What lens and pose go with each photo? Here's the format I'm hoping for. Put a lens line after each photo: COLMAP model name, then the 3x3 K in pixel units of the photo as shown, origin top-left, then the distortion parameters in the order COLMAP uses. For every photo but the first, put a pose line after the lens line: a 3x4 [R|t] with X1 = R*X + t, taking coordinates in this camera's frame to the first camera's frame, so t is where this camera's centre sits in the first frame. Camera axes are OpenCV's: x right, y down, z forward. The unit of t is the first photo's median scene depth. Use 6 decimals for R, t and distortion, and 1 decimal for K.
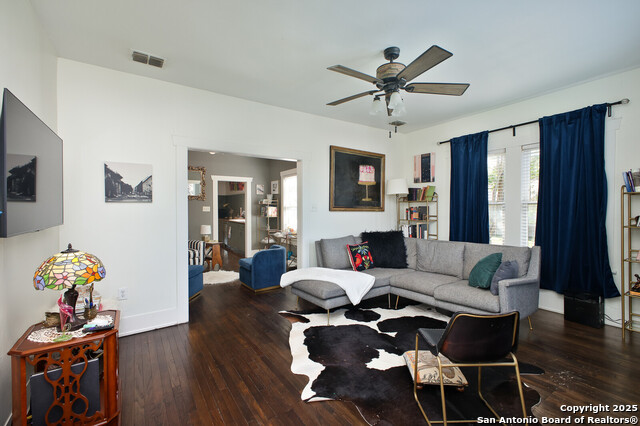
lens RADIAL K [[278.1, 0, 322.5], [0, 278.1, 209.8], [0, 0, 1]] dist [-0.000220, -0.000211]
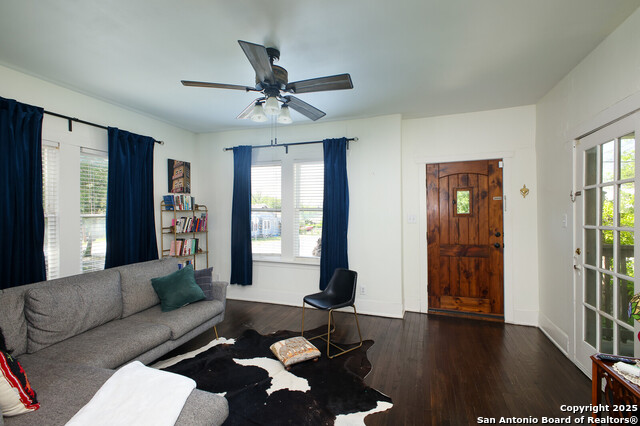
lens RADIAL K [[278.1, 0, 320.8], [0, 278.1, 215.2], [0, 0, 1]] dist [-0.000220, -0.000211]
pose [[-0.605171, 0.006269, 0.796071, -0.501133], [0.008028, 0.999966, -0.001772, -0.024199], [-0.796055, 0.005318, -0.605201, 1.234454]]
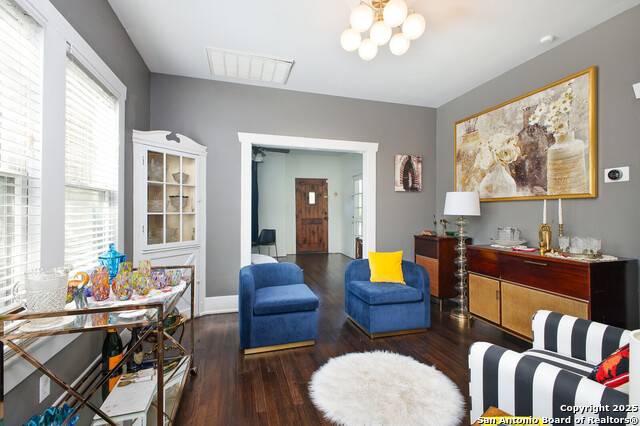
lens RADIAL K [[278.1, 0, 320.8], [0, 278.1, 215.5], [0, 0, 1]] dist [-0.000220, -0.000211]
pose [[-0.941894, 0.005528, 0.335864, -0.669564], [0.006243, 0.999980, 0.001050, 0.028155], [-0.335852, 0.003086, -0.941910, 1.802667]]
